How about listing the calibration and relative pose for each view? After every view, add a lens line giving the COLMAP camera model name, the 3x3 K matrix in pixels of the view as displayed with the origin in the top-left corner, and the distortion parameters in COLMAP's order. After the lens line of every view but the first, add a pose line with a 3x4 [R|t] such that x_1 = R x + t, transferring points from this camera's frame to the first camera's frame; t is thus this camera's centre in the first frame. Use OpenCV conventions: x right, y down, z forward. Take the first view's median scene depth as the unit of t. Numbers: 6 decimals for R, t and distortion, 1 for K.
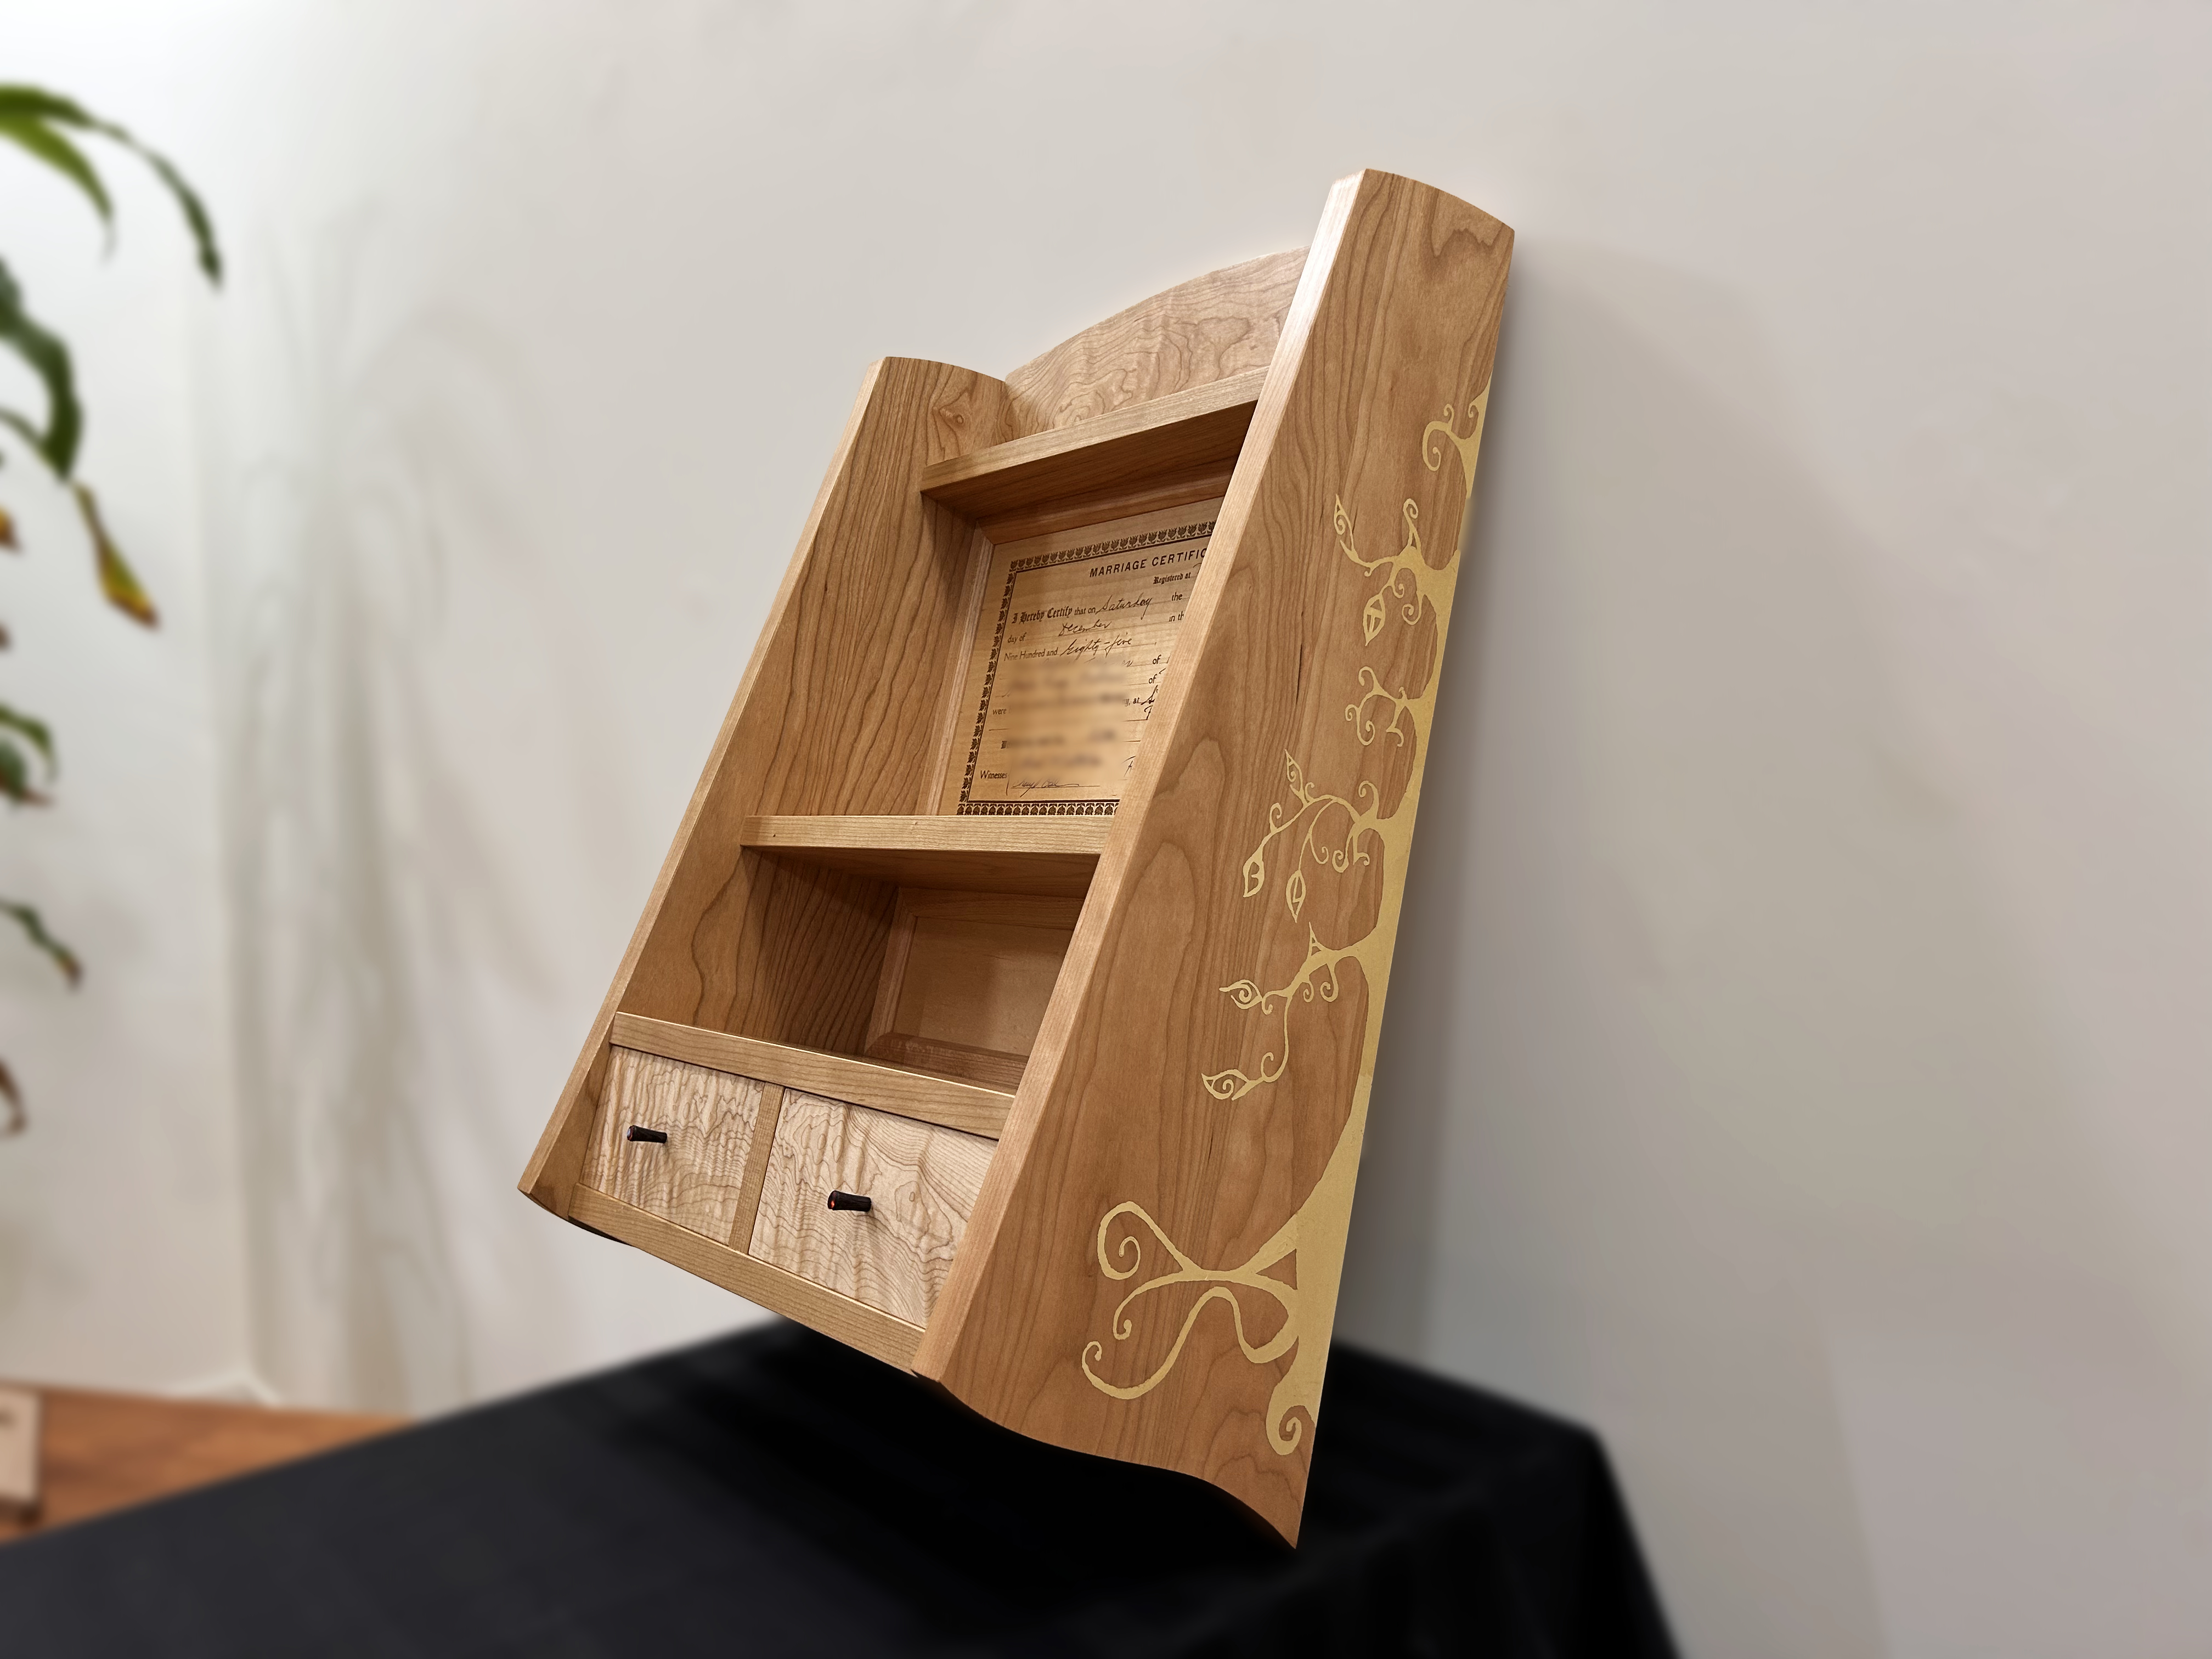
lens RADIAL K [[1708.7, 0, 1098.2], [0, 1708.7, 799.2], [0, 0, 1]] dist [0.020540, -0.045370]
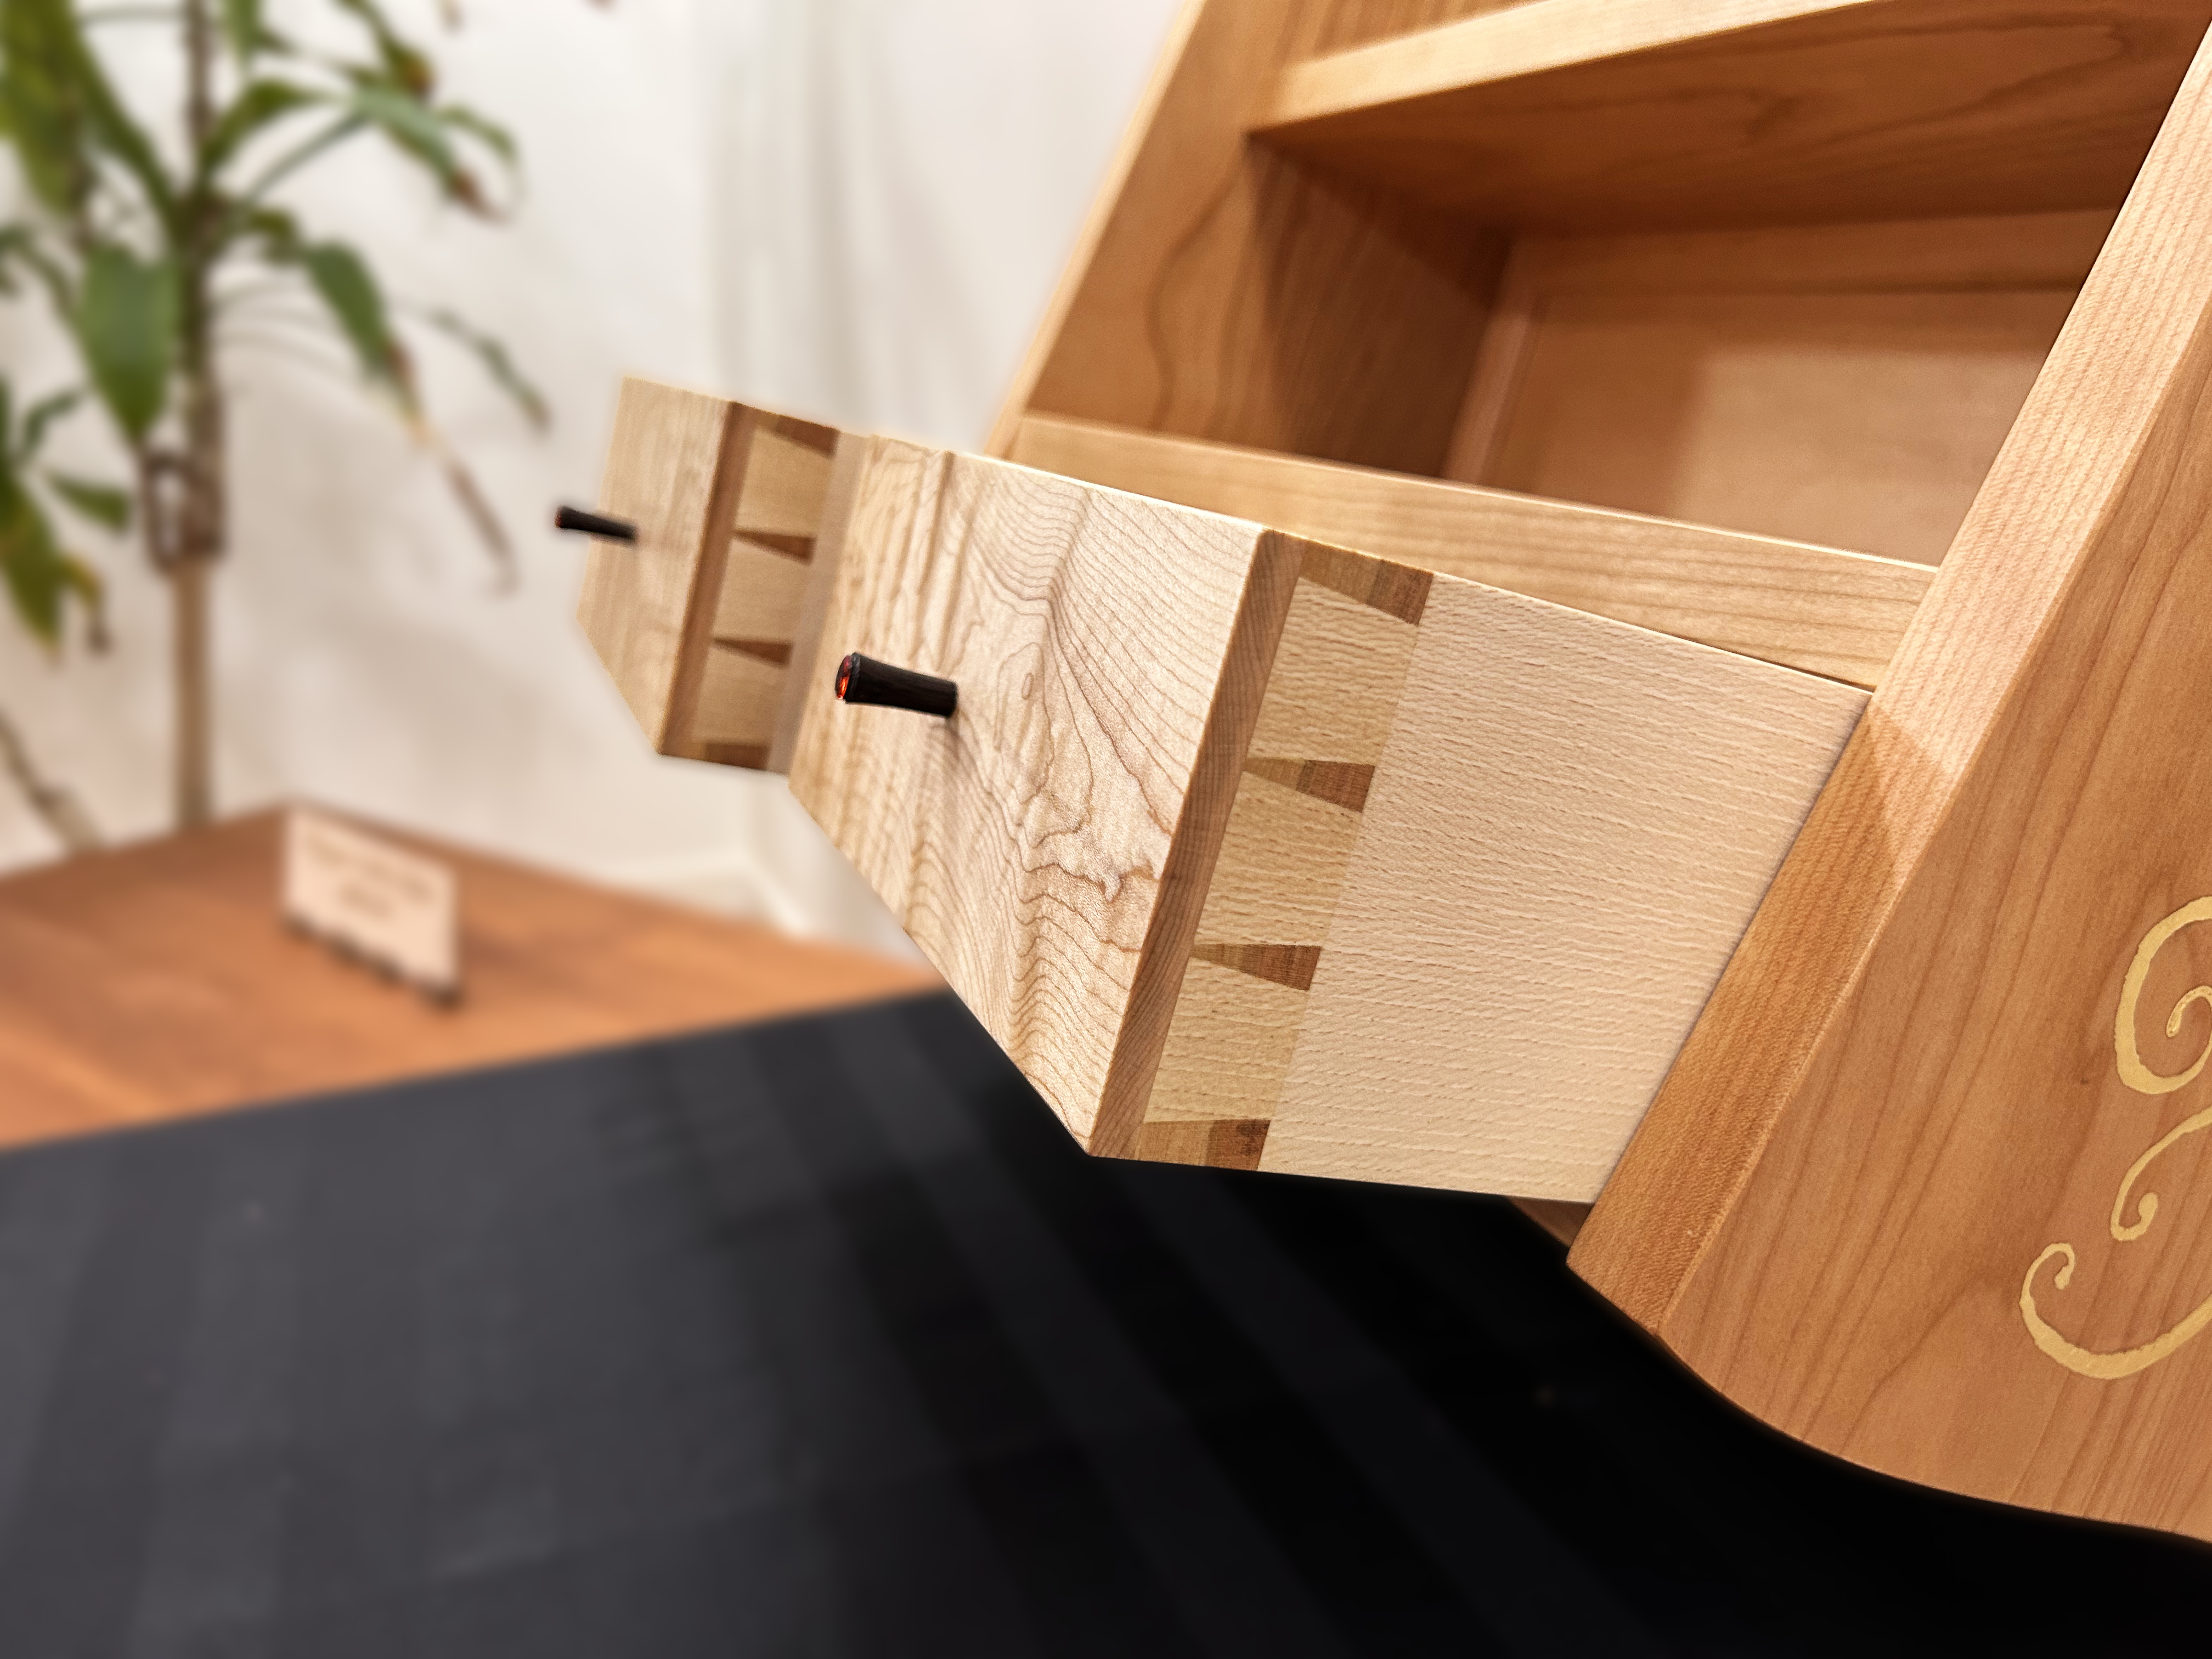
lens RADIAL K [[1708.7, 0, 1125.6], [0, 1708.7, 816.5], [0, 0, 1]] dist [0.020540, -0.045370]
pose [[0.957574, 0.115850, -0.263877, -0.084262], [-0.039437, 0.959705, 0.278228, 0.102202], [0.285477, -0.256018, 0.923557, 0.479723]]
